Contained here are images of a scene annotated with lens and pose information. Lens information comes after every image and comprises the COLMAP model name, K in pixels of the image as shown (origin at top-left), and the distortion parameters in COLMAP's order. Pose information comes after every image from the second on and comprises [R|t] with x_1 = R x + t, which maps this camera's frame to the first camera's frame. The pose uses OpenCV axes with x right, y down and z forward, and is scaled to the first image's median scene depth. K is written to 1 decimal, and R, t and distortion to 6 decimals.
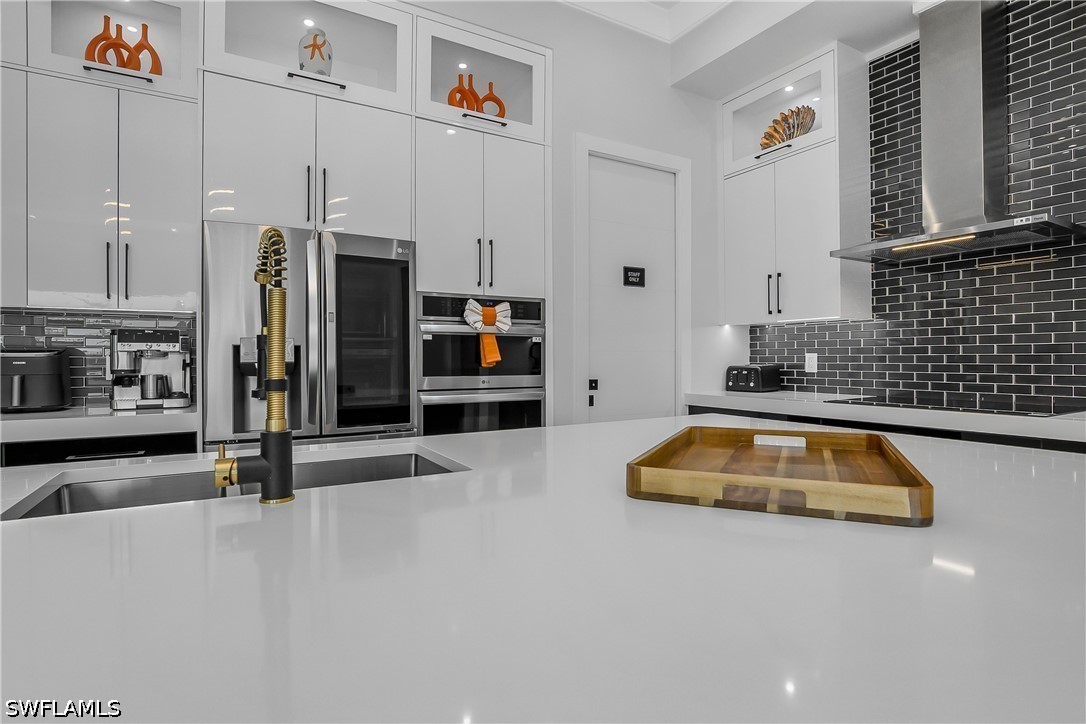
lens RADIAL K [[550.7, 0, 529.0], [0, 550.7, 359.4], [0, 0, 1]] dist [-0.022949, 0.007575]
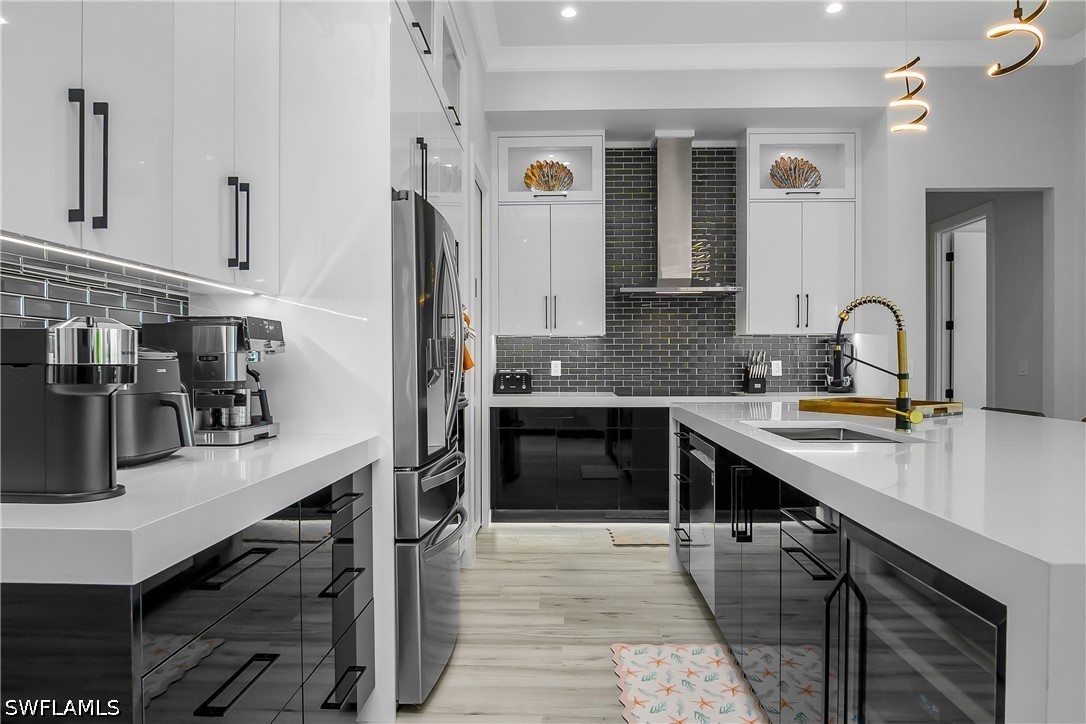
lens RADIAL K [[692.7, 0, 535.1], [0, 692.7, 373.1], [0, 0, 1]] dist [-0.029434, 0.005588]
pose [[0.523829, -0.008758, 0.851778, -0.953424], [0.001338, 0.999954, 0.009459, 0.002271], [-0.851822, -0.003815, 0.523817, 0.231626]]
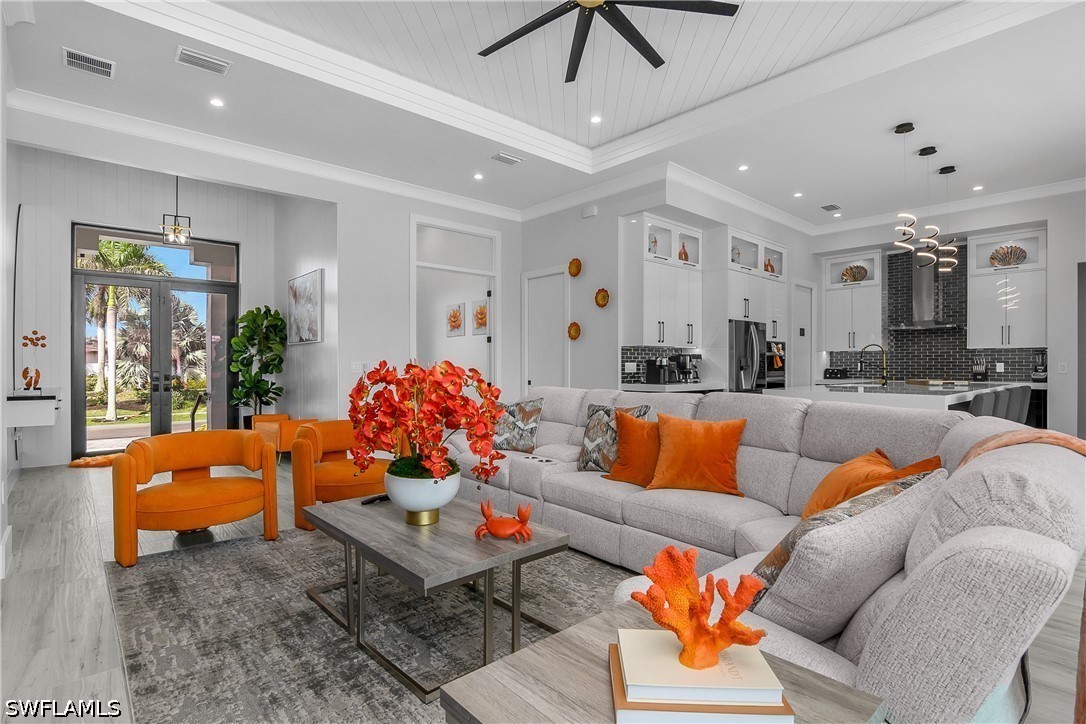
lens RADIAL K [[550.7, 0, 525.2], [0, 550.7, 368.5], [0, 0, 1]] dist [-0.022949, 0.007575]
pose [[0.977856, 0.001244, 0.209276, -1.683717], [-0.001875, 0.999994, 0.002815, 0.009567], [-0.209271, -0.003145, 0.977853, -1.256479]]
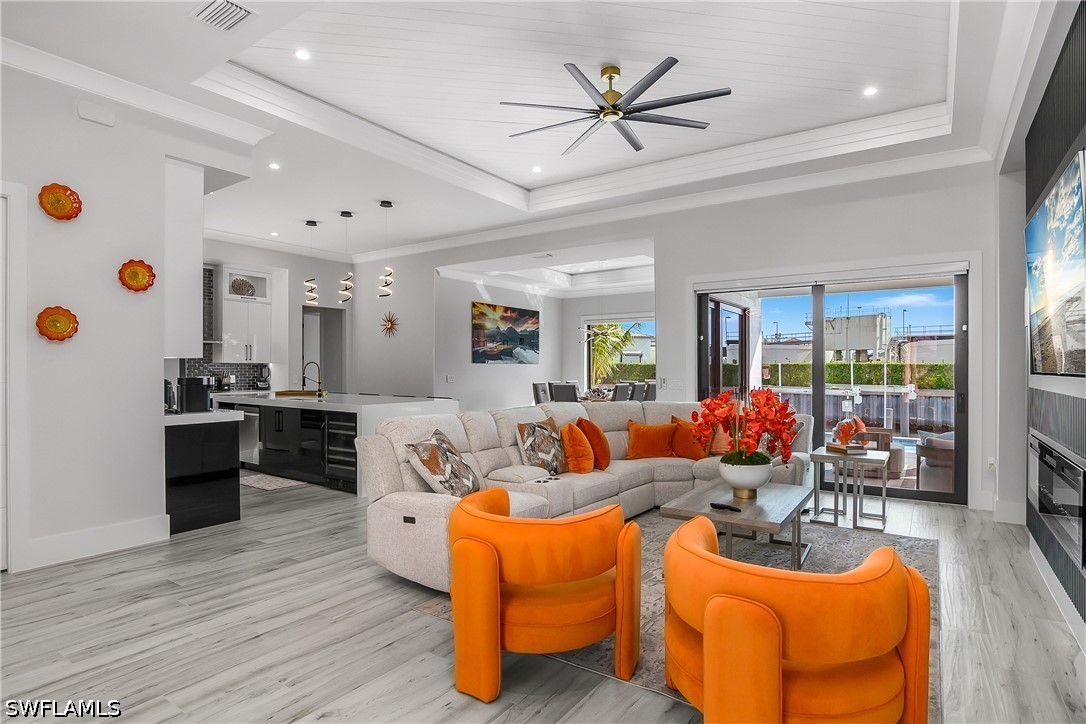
lens RADIAL K [[575.9, 0, 538.7], [0, 575.9, 370.7], [0, 0, 1]] dist [-0.015541, 0.001101]
pose [[-0.436154, -0.000676, 0.899872, -2.539078], [0.001069, 0.999999, 0.001269, -0.037649], [-0.899872, 0.001516, -0.436152, 0.490654]]
